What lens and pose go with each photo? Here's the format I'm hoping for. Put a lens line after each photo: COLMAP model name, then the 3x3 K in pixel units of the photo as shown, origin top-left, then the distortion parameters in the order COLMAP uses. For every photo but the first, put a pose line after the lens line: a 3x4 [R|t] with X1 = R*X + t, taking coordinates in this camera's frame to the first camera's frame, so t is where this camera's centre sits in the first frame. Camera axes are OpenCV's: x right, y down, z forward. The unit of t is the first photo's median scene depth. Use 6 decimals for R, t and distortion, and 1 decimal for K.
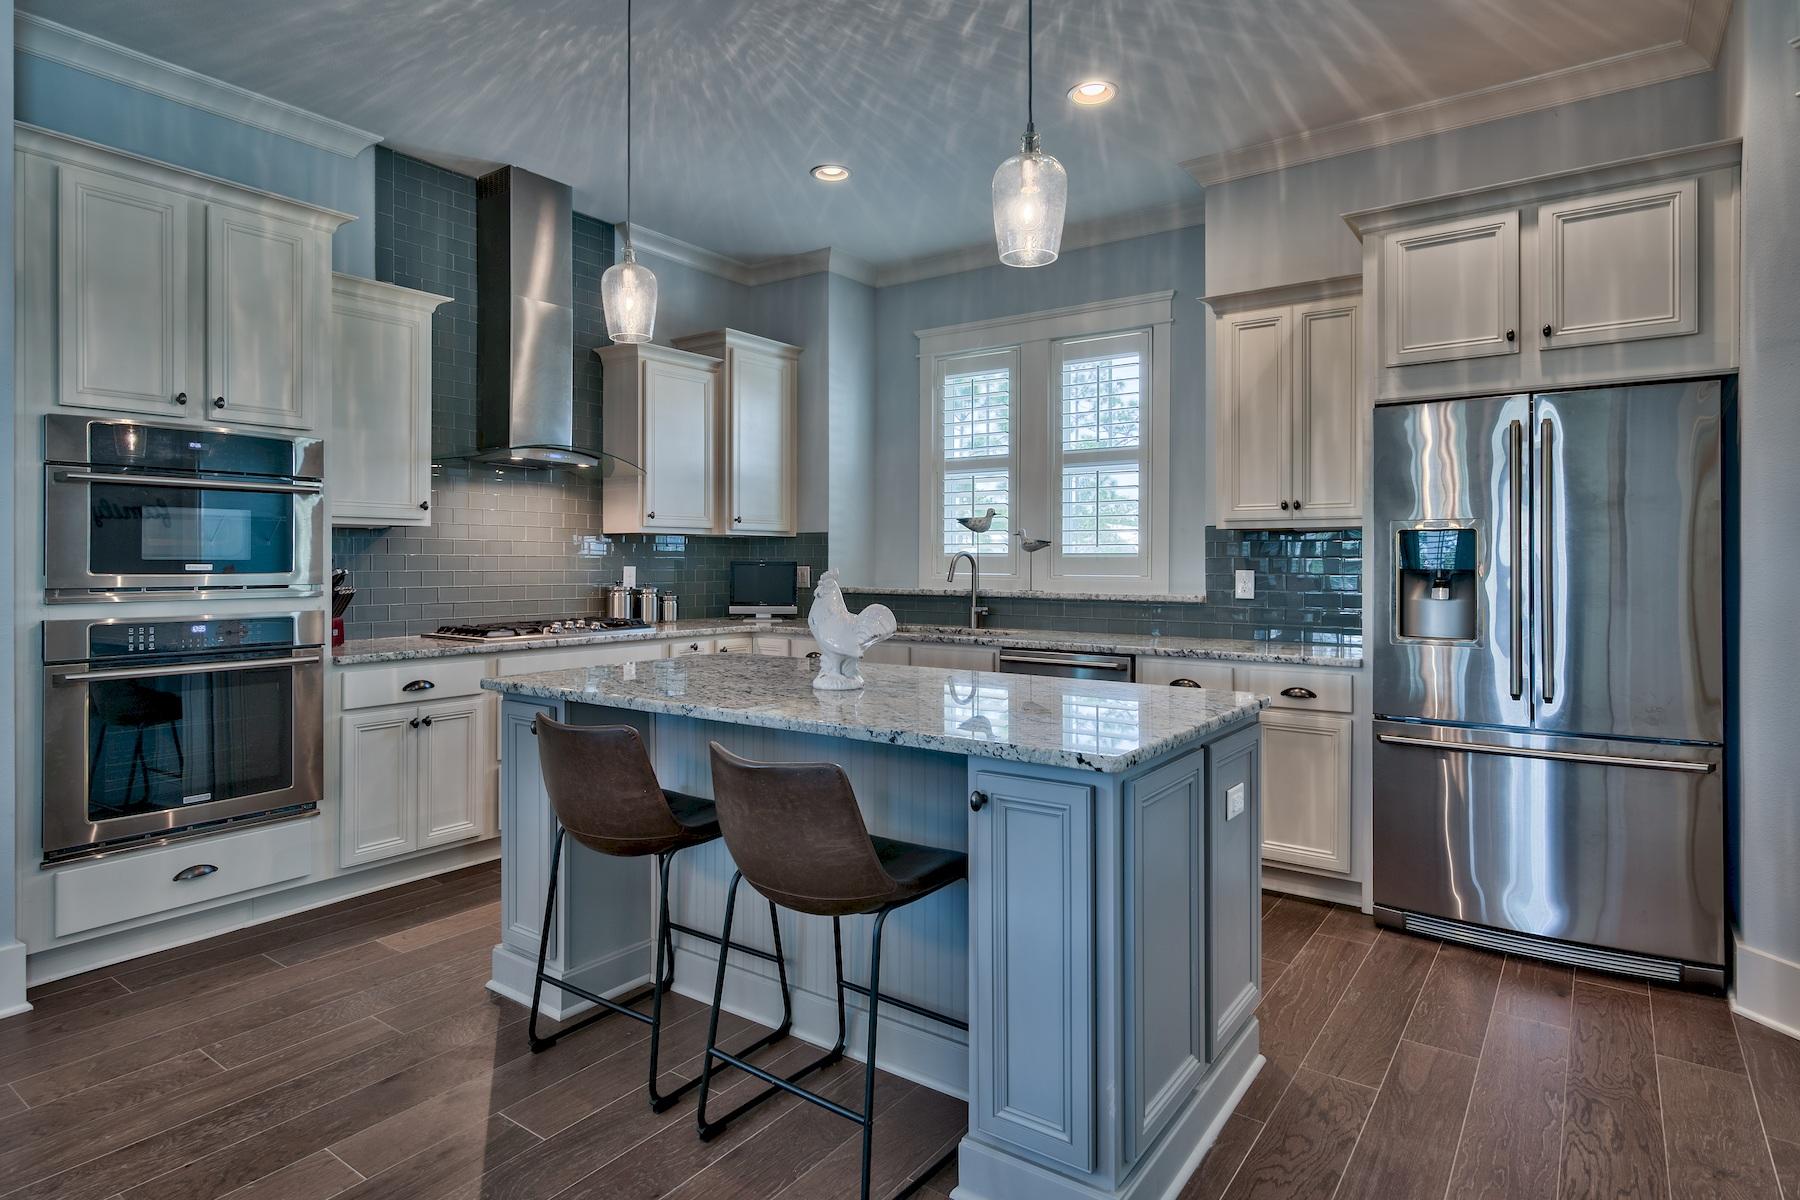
lens RADIAL K [[969.6, 0, 894.6], [0, 969.6, 540.5], [0, 0, 1]] dist [0.004620, -0.000548]
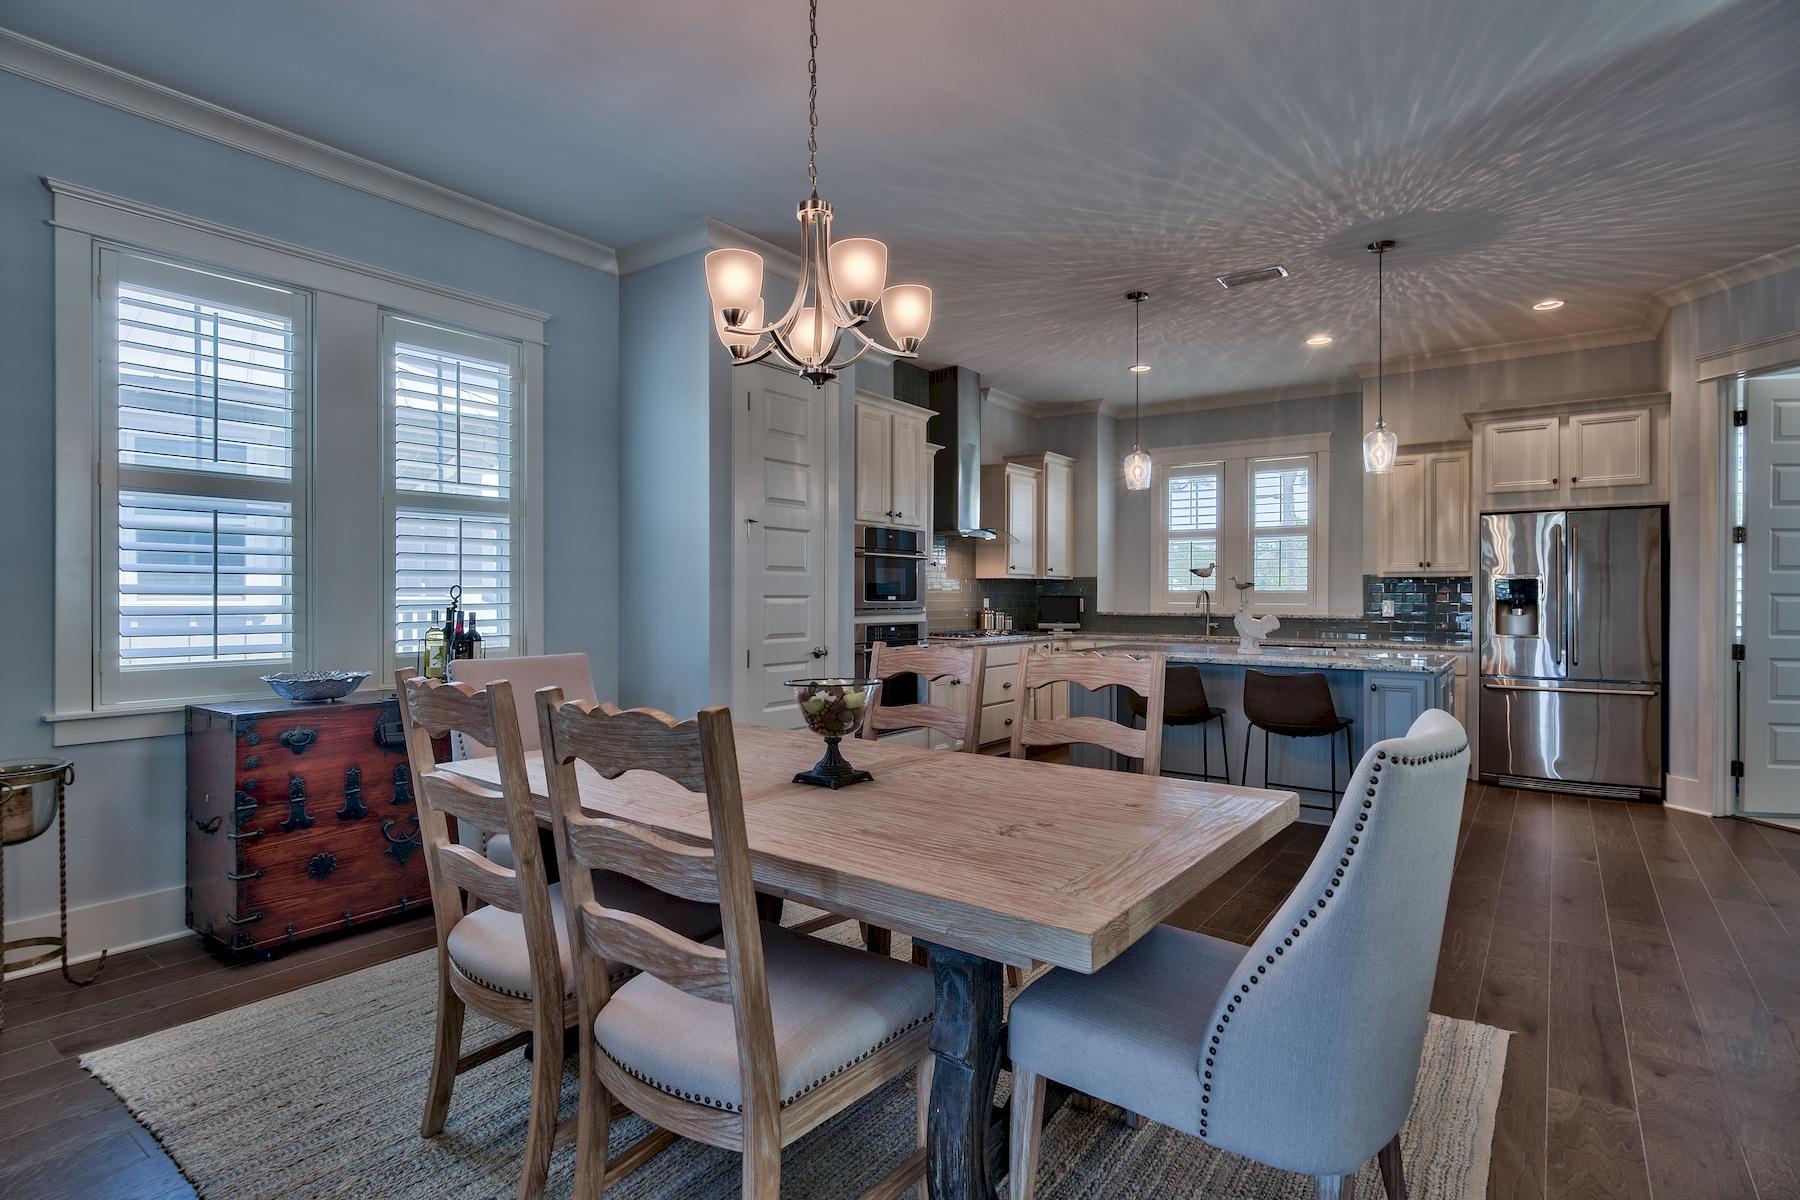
lens RADIAL K [[882.5, 0, 903.1], [0, 882.5, 579.2], [0, 0, 1]] dist [-0.000355, -0.001299]
pose [[0.999990, 0.001102, -0.004408, -0.581721], [-0.001093, 0.999997, 0.002103, -0.011564], [0.004411, -0.002098, 0.999988, -0.681166]]
